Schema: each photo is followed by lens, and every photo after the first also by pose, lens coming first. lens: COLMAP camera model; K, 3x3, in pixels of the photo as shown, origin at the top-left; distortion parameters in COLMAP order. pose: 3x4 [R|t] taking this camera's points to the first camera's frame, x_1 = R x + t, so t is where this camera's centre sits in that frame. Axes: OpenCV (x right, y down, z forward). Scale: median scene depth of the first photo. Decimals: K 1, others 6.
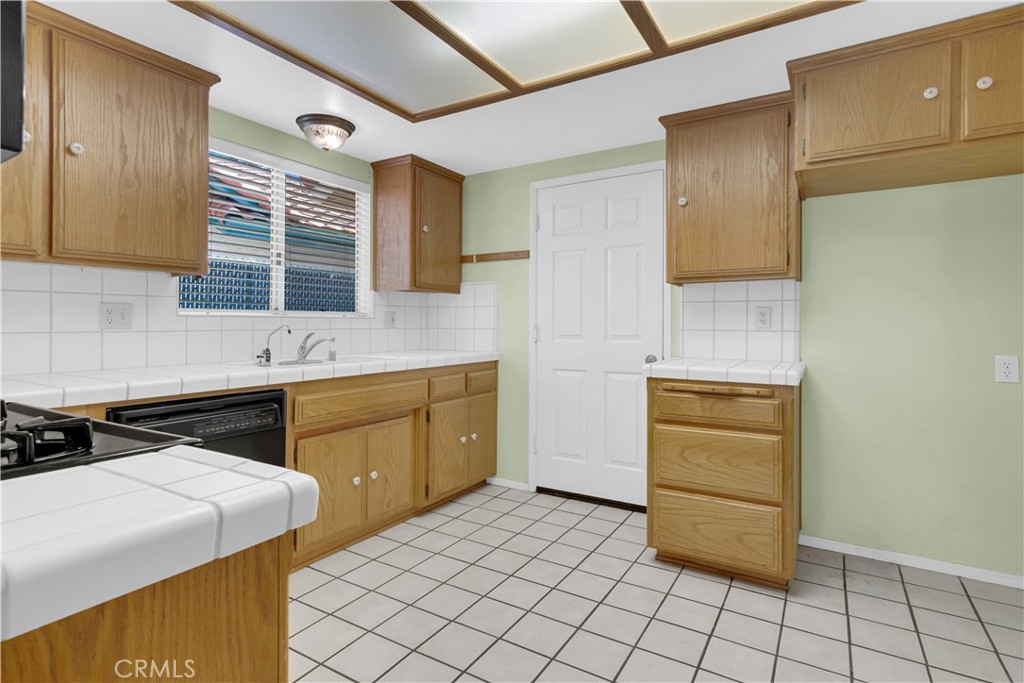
lens RADIAL K [[499.9, 0, 525.9], [0, 499.9, 323.9], [0, 0, 1]] dist [-0.000248, -0.000057]
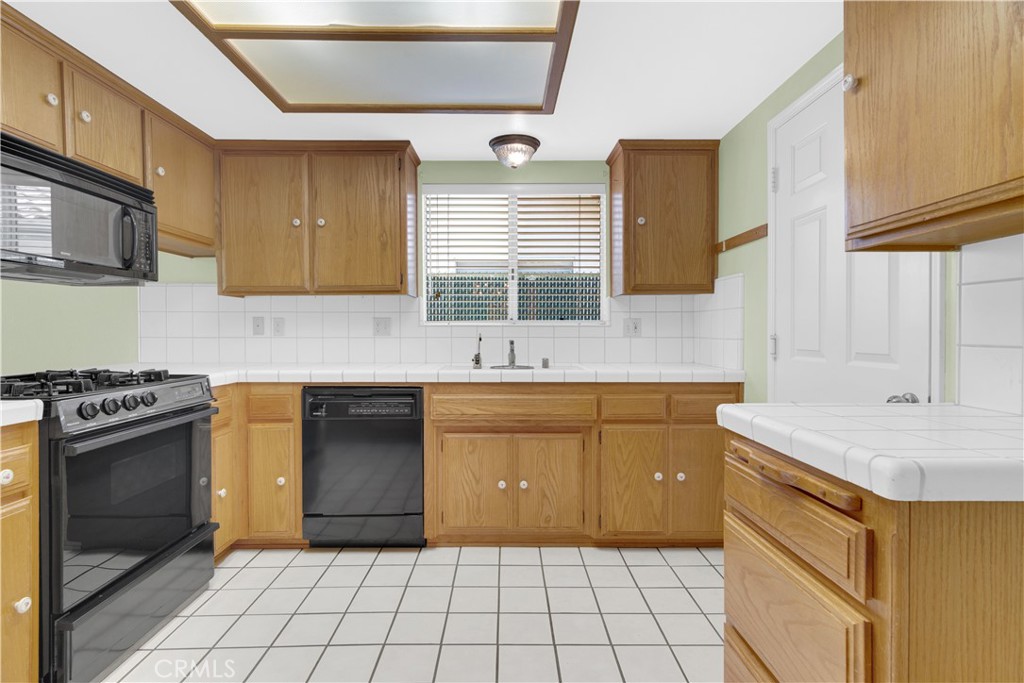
lens RADIAL K [[516.8, 0, 512.4], [0, 516.8, 335.8], [0, 0, 1]] dist [-0.000429, 0.000064]
pose [[0.522291, 0.006176, -0.852745, 0.496497], [0.000836, 0.999970, 0.007754, -0.000906], [0.852767, -0.004763, 0.522270, 0.396401]]
